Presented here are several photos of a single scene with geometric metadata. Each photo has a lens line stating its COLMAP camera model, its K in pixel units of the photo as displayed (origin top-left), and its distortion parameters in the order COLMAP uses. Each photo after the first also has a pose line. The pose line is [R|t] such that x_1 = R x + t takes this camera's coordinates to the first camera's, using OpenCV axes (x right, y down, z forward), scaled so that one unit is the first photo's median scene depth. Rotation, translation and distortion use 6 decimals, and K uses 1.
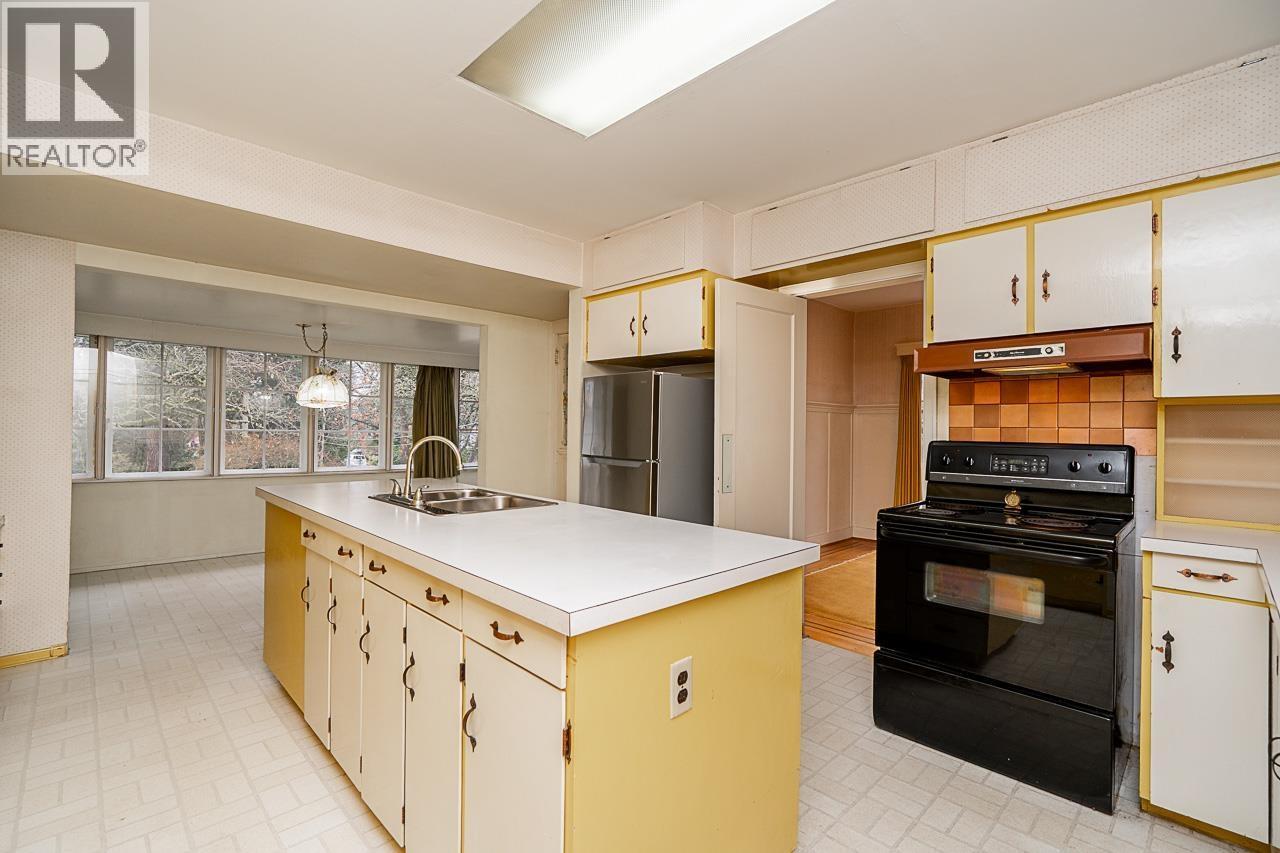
lens RADIAL K [[580.0, 0, 639.1], [0, 580.0, 424.9], [0, 0, 1]] dist [-0.002132, 0.001158]
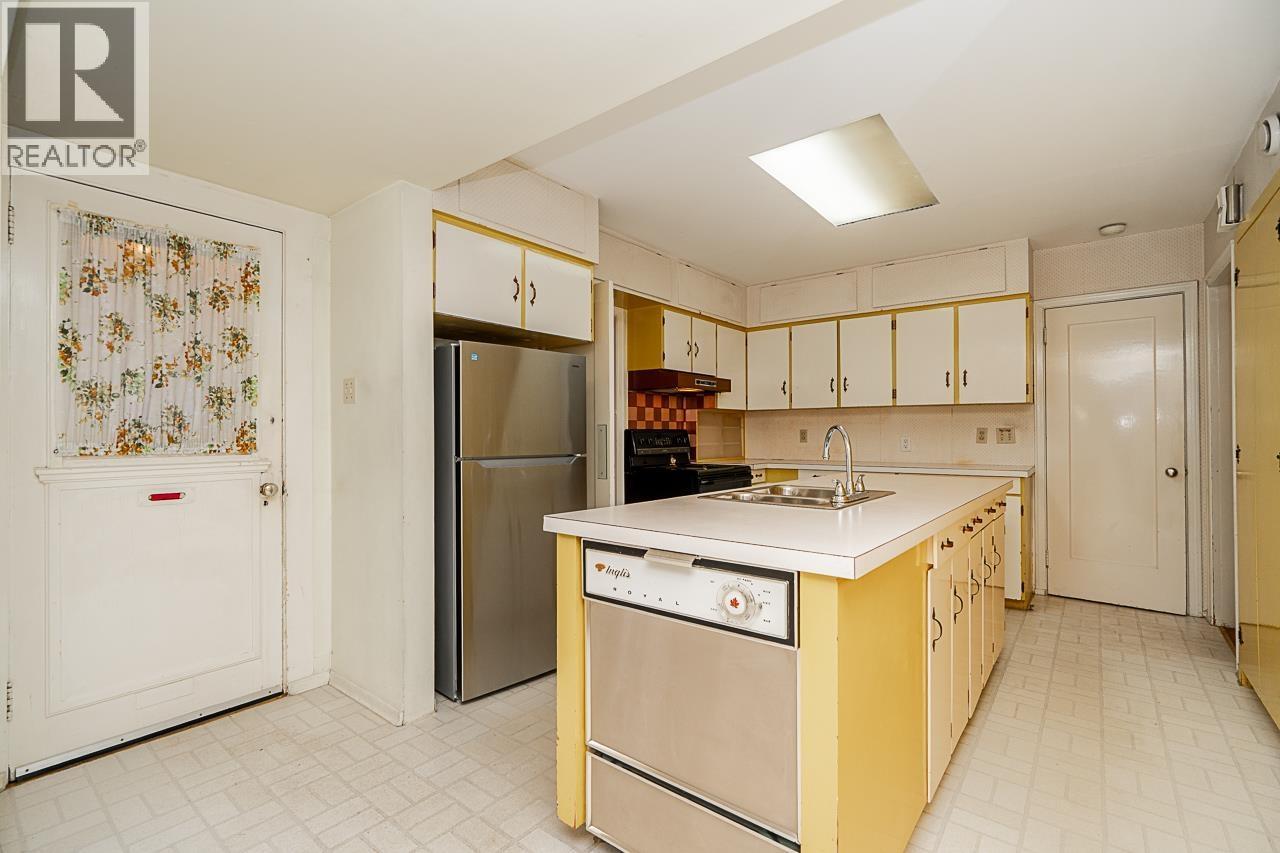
lens RADIAL K [[580.0, 0, 633.3], [0, 580.0, 430.2], [0, 0, 1]] dist [-0.002132, 0.001158]
pose [[-0.118369, -0.002345, 0.992967, -1.075619], [0.000797, 0.999997, 0.002457, 0.026641], [-0.992969, 0.001082, -0.118367, 1.243393]]
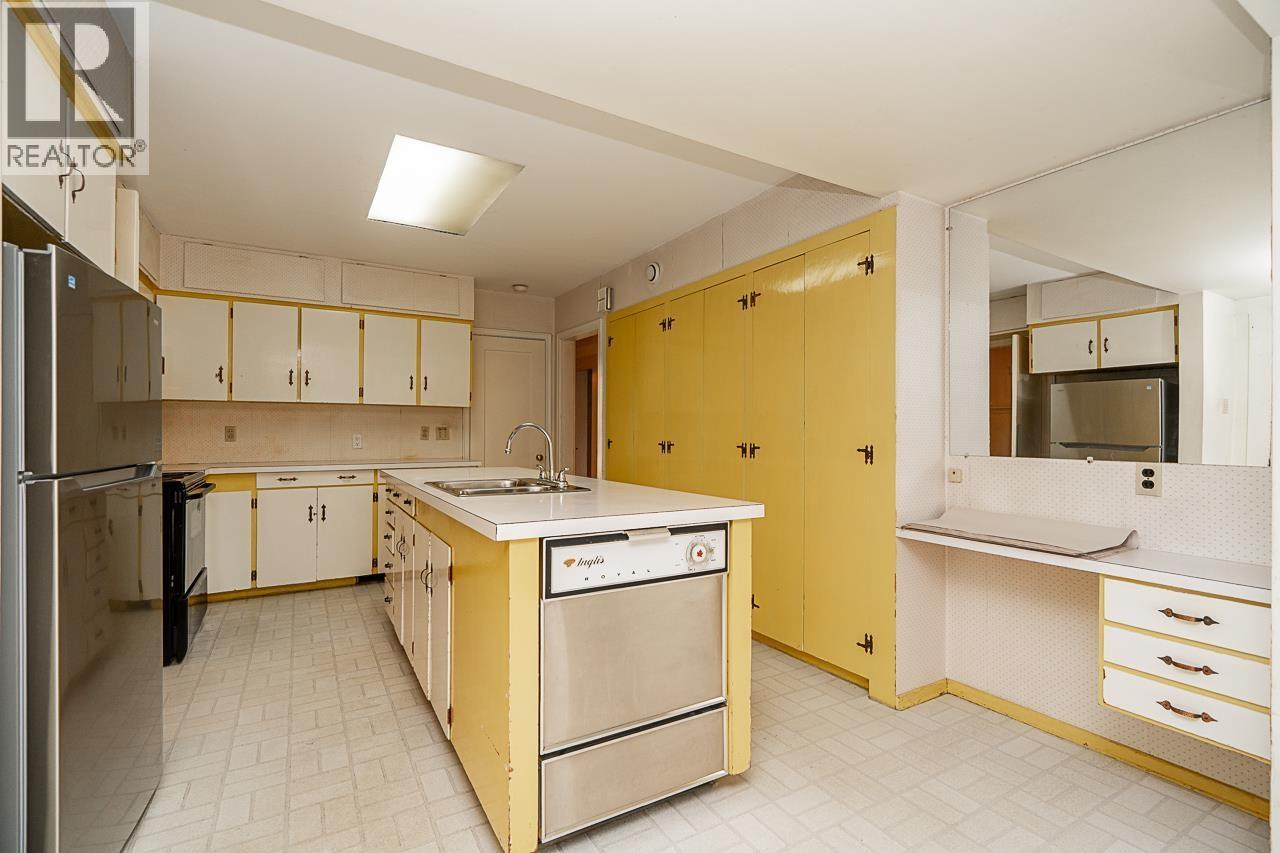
lens RADIAL K [[580.0, 0, 635.3], [0, 580.0, 430.7], [0, 0, 1]] dist [-0.002132, 0.001158]
pose [[-0.970298, -0.009619, 0.241723, -0.638771], [-0.010401, 0.999944, -0.001961, 0.035524], [-0.241691, -0.004417, -0.970343, 1.832556]]
